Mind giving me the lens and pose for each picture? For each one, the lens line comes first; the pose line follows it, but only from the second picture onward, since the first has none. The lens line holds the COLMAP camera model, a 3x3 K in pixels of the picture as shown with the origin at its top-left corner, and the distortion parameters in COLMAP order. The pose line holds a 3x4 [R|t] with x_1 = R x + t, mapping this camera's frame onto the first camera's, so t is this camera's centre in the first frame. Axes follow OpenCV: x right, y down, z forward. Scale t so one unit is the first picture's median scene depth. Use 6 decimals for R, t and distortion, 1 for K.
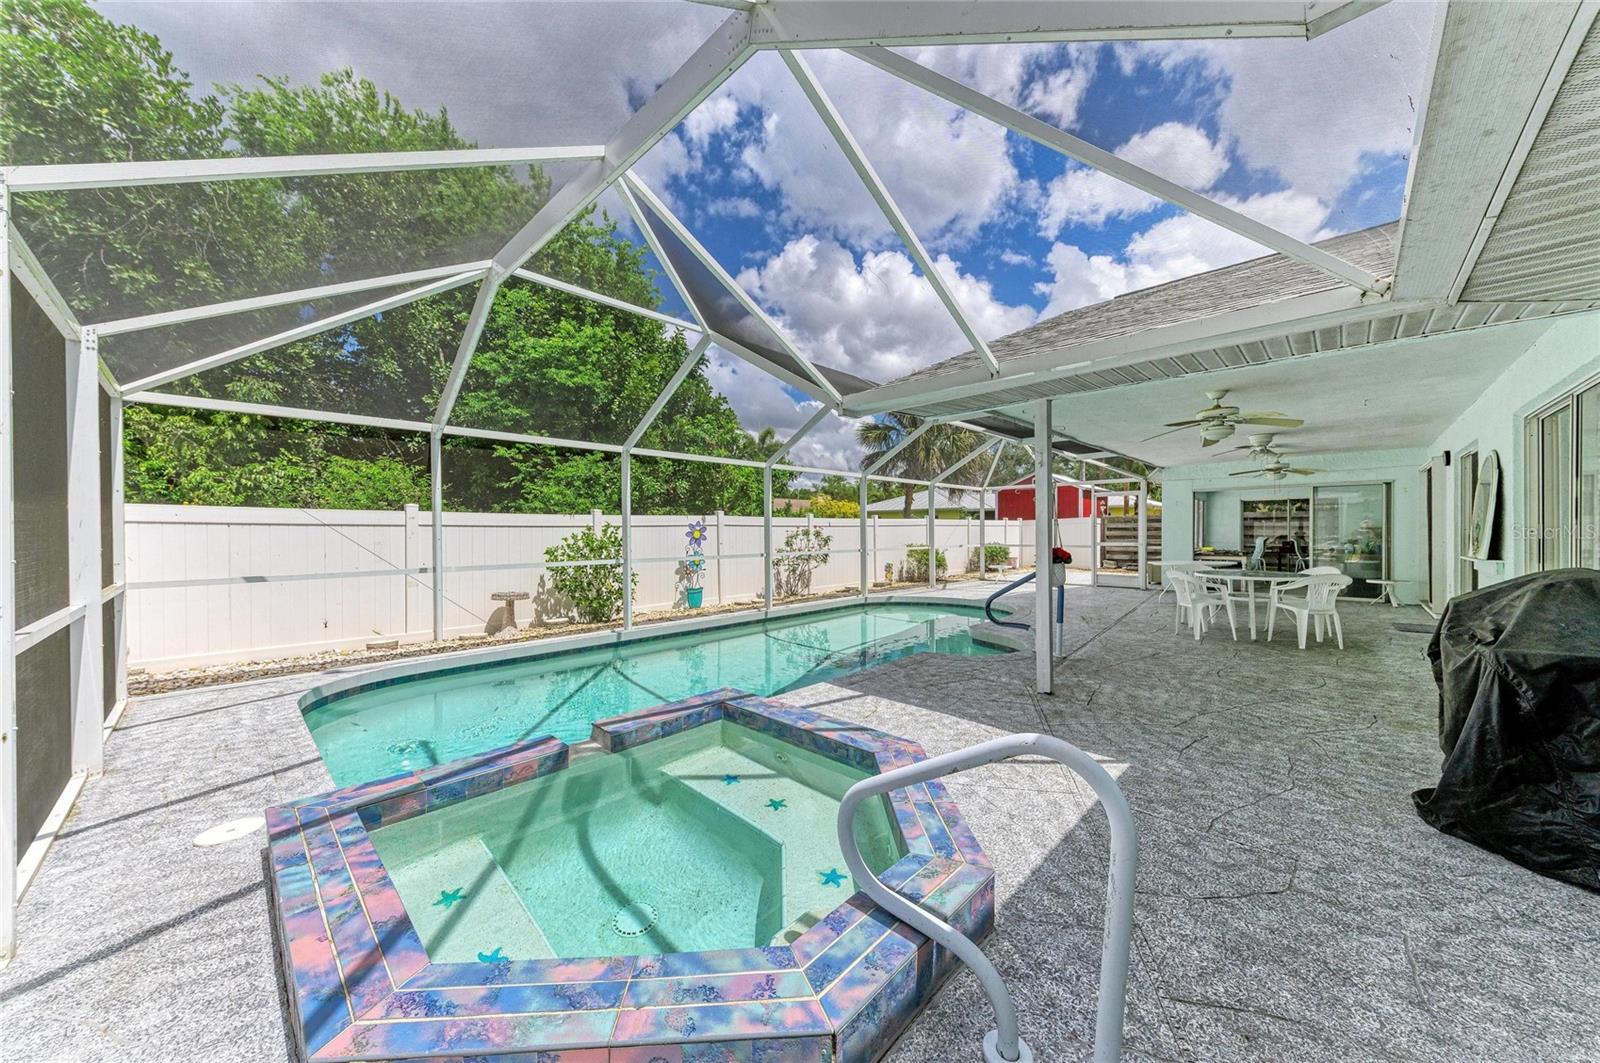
lens RADIAL K [[559.0, 0, 795.4], [0, 559.0, 528.1], [0, 0, 1]] dist [0.000405, -0.000754]
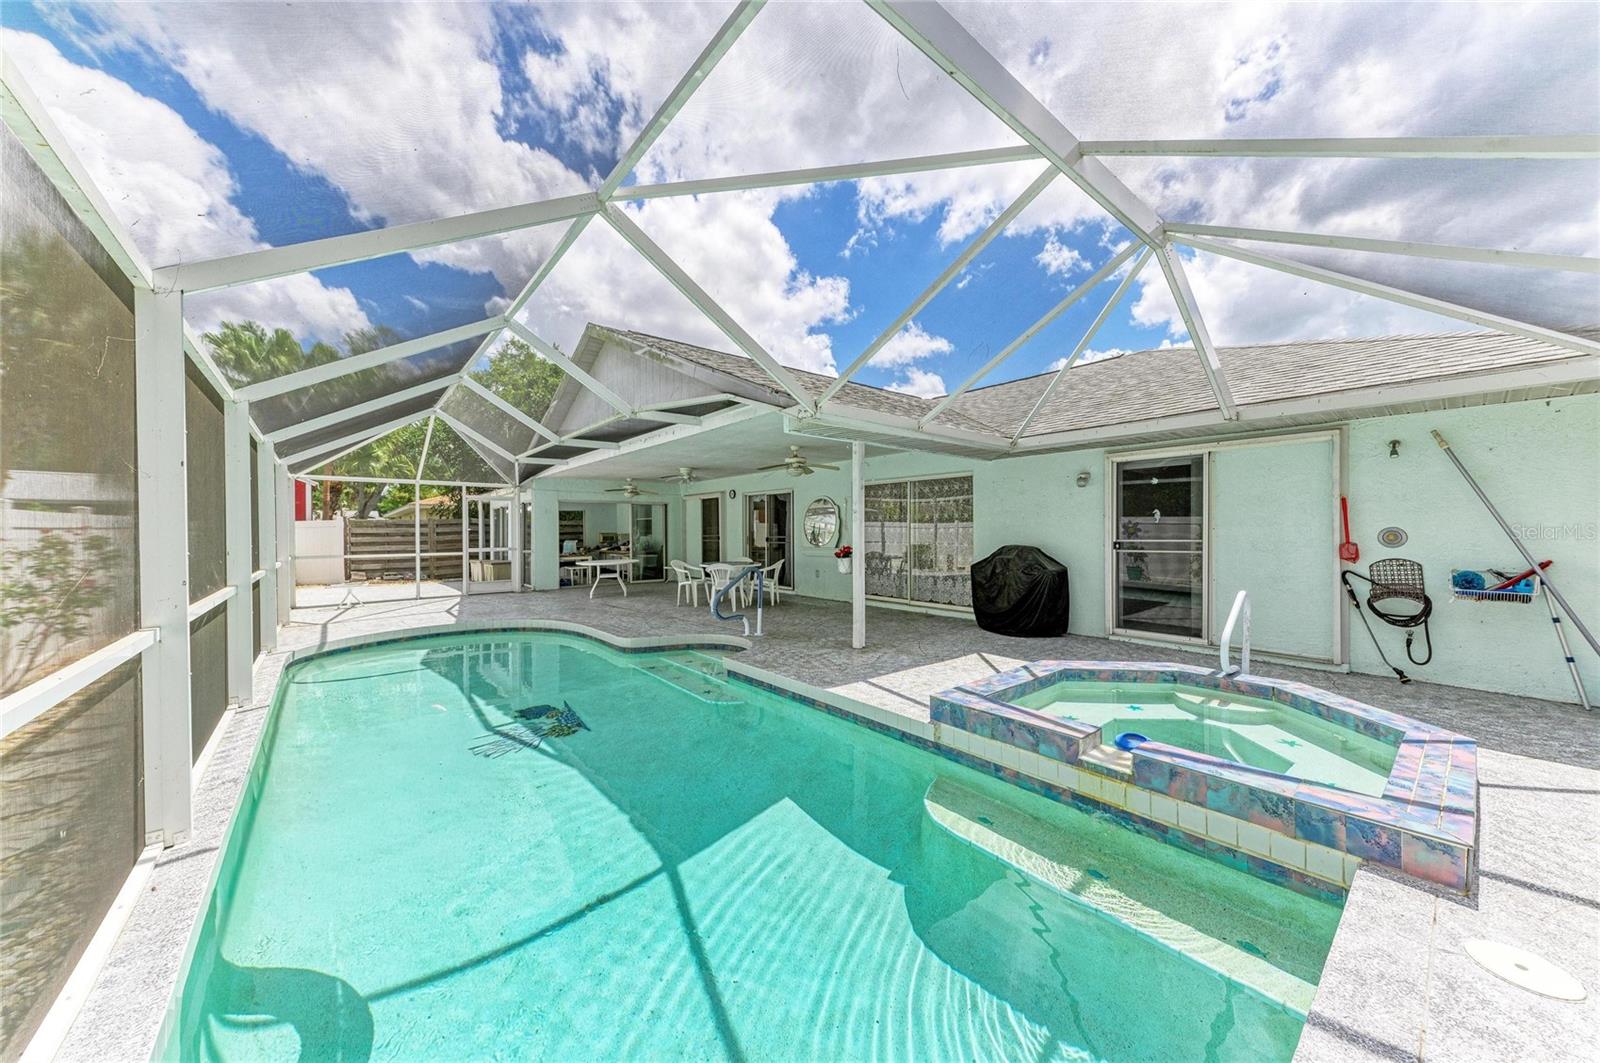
lens RADIAL K [[559.0, 0, 801.3], [0, 559.0, 536.8], [0, 0, 1]] dist [0.000405, -0.000754]
pose [[0.101995, -0.006324, 0.994765, -1.035221], [0.002151, 0.999979, 0.006137, 0.002994], [-0.994783, 0.001514, 0.102006, 1.055778]]
